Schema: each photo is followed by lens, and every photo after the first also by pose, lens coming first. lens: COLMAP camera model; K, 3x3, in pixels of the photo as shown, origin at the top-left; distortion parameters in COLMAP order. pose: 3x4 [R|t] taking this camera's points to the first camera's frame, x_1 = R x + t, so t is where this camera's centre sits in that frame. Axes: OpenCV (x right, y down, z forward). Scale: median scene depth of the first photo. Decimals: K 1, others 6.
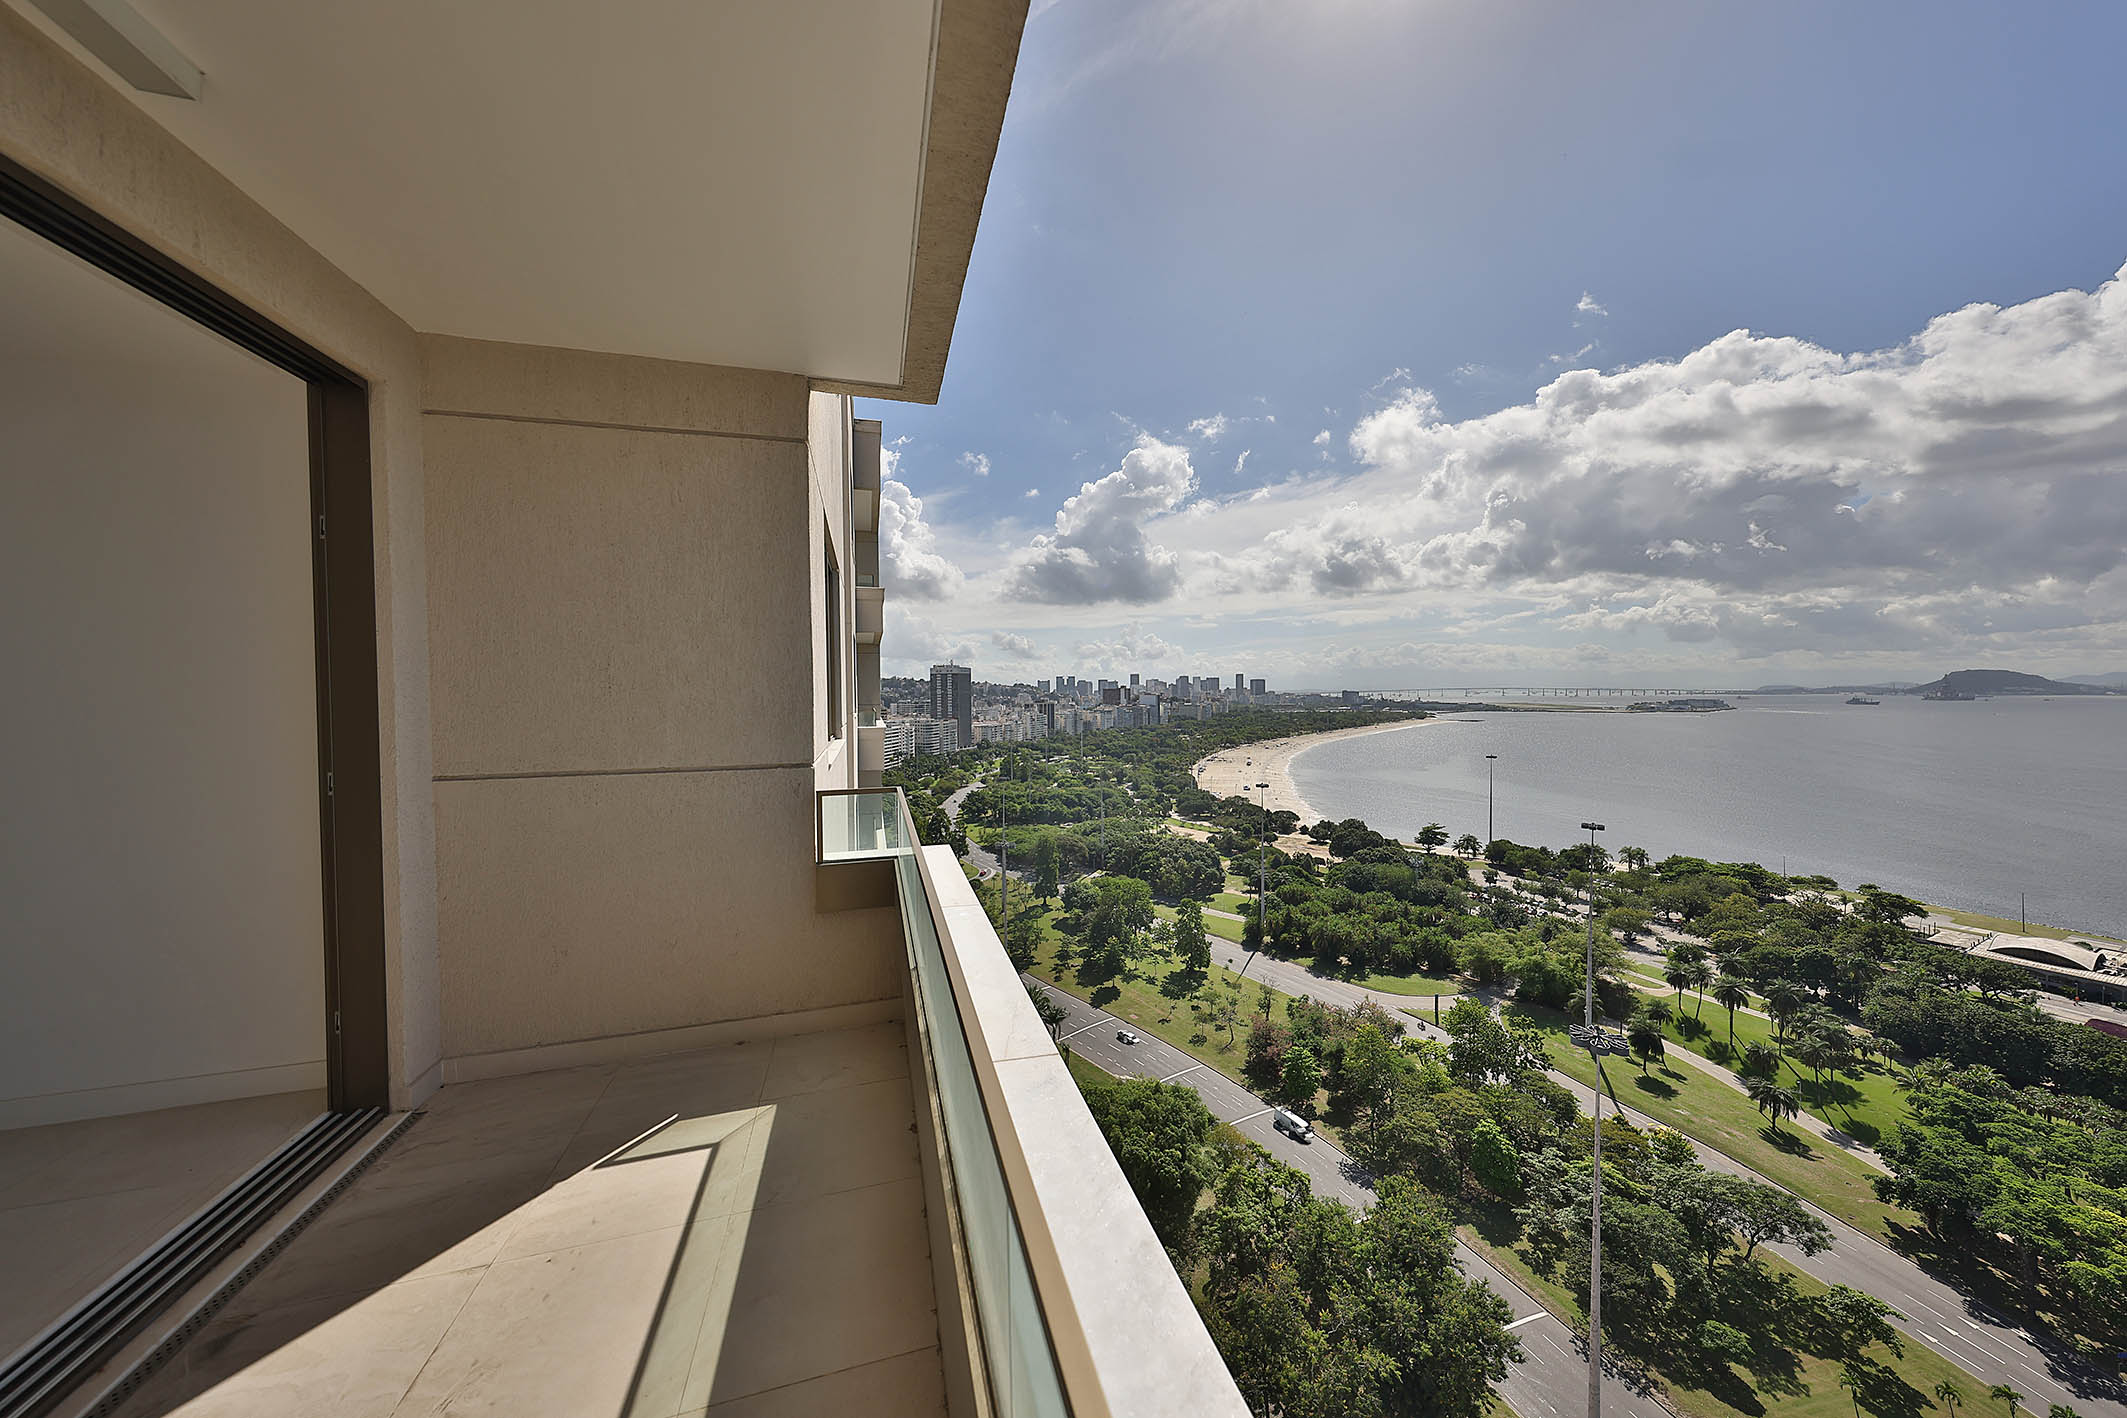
lens RADIAL K [[697.9, 0, 1072.3], [0, 697.9, 701.2], [0, 0, 1]] dist [0.000138, -0.000126]
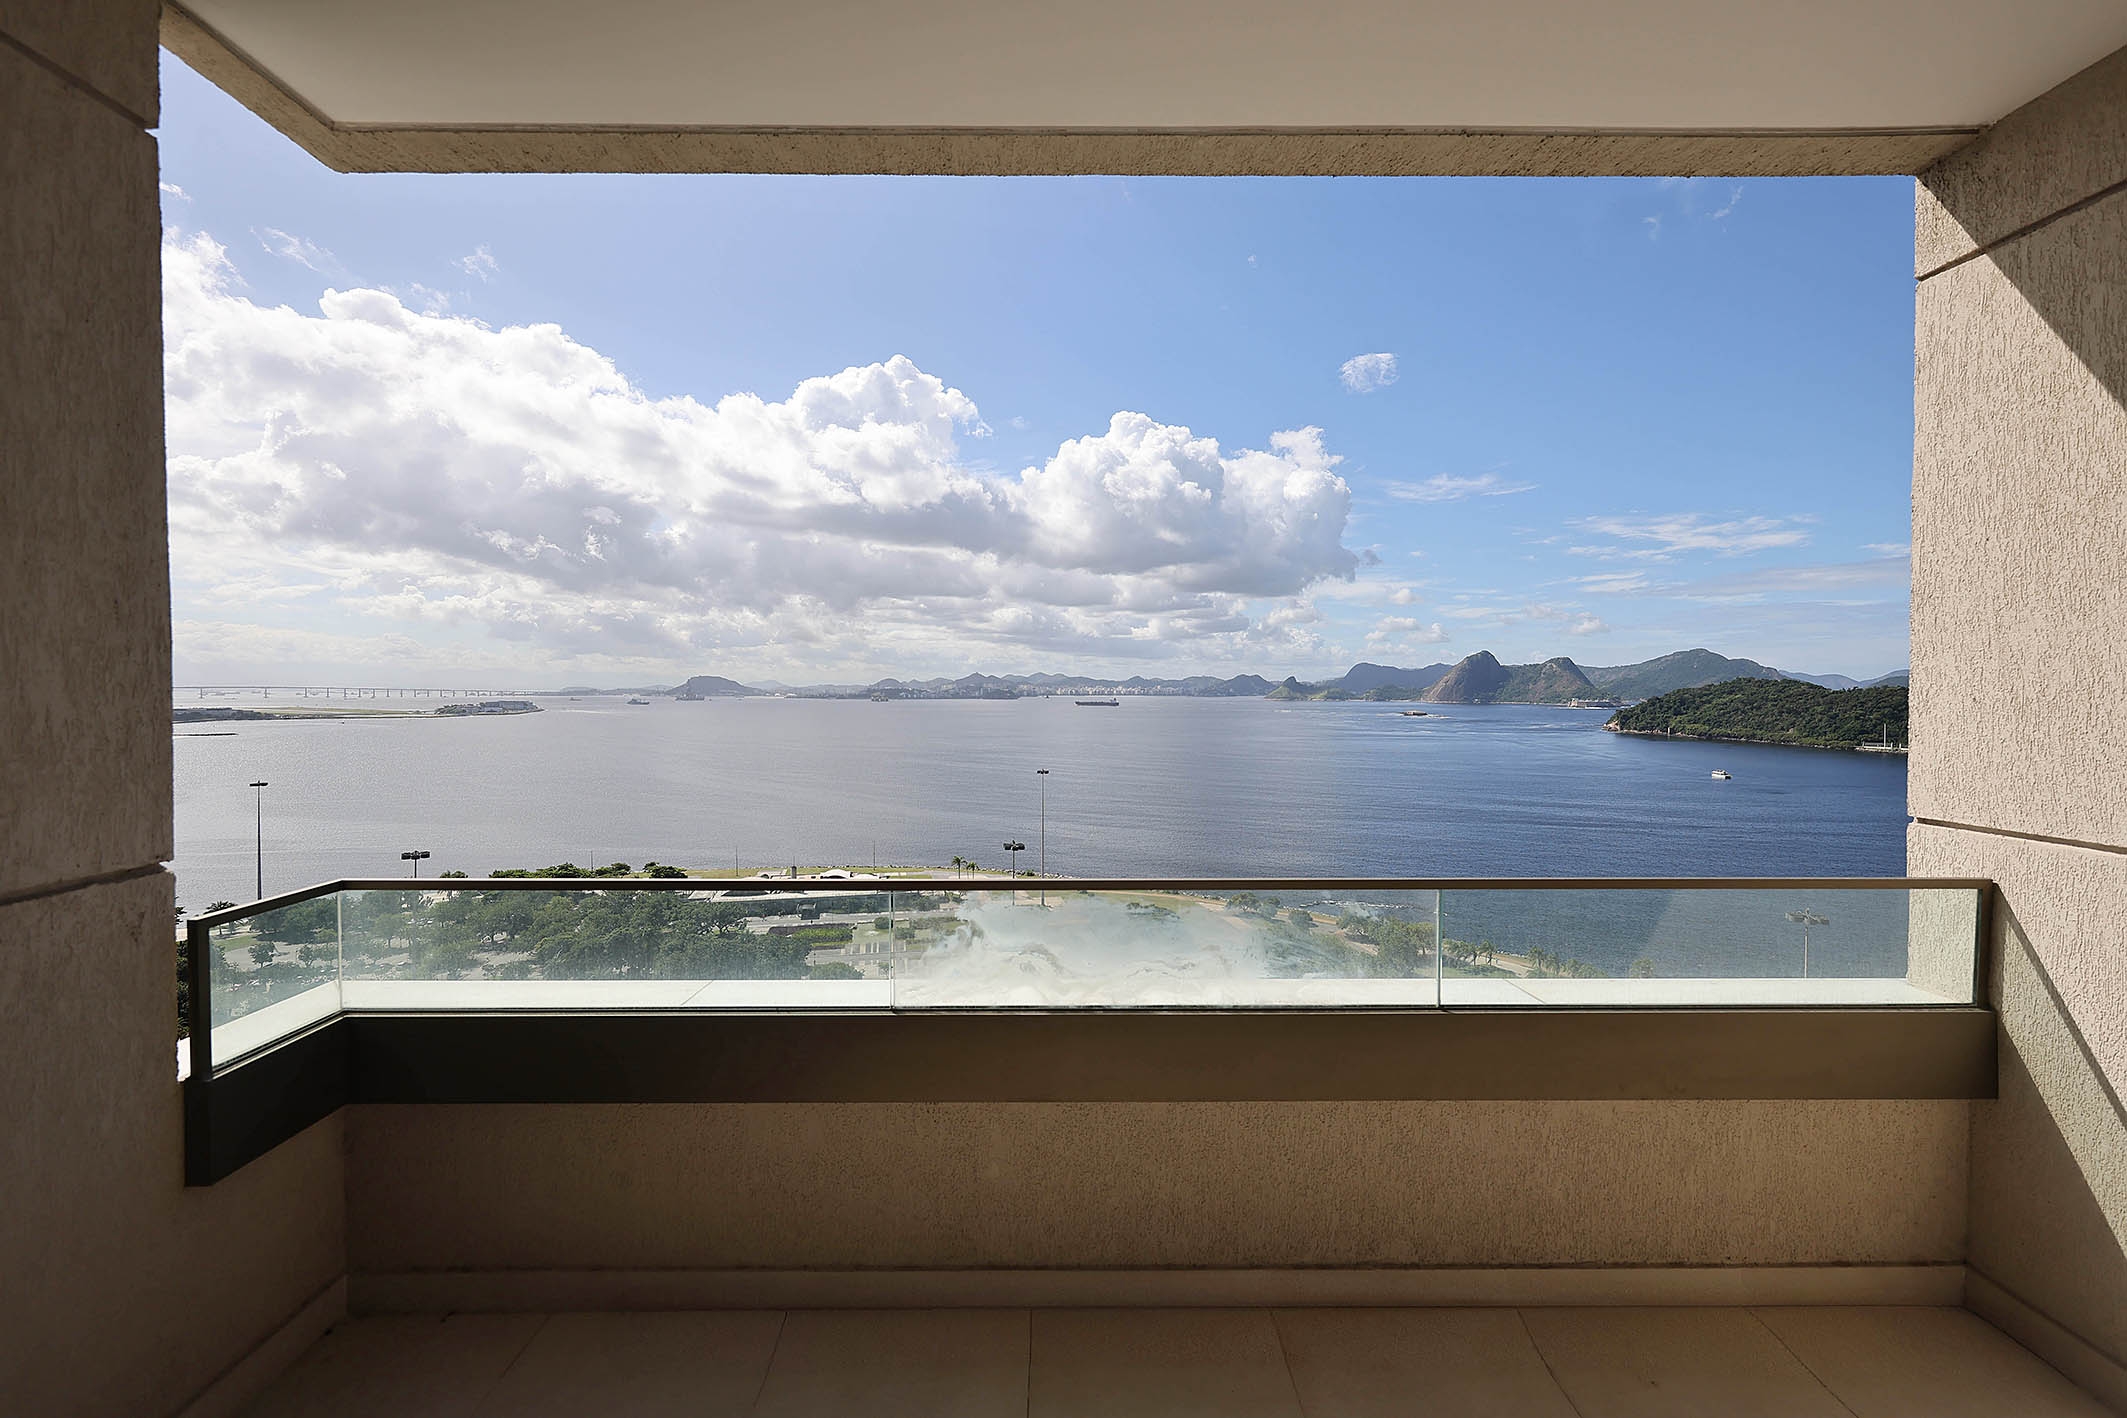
lens RADIAL K [[862.8, 0, 1032.2], [0, 862.8, 719.8], [0, 0, 1]] dist [-0.000529, -0.000058]
pose [[0.274611, -0.027040, 0.961175, -0.125930], [0.009754, 0.999631, 0.025335, -0.001569], [-0.961506, 0.002418, 0.274773, 0.053669]]
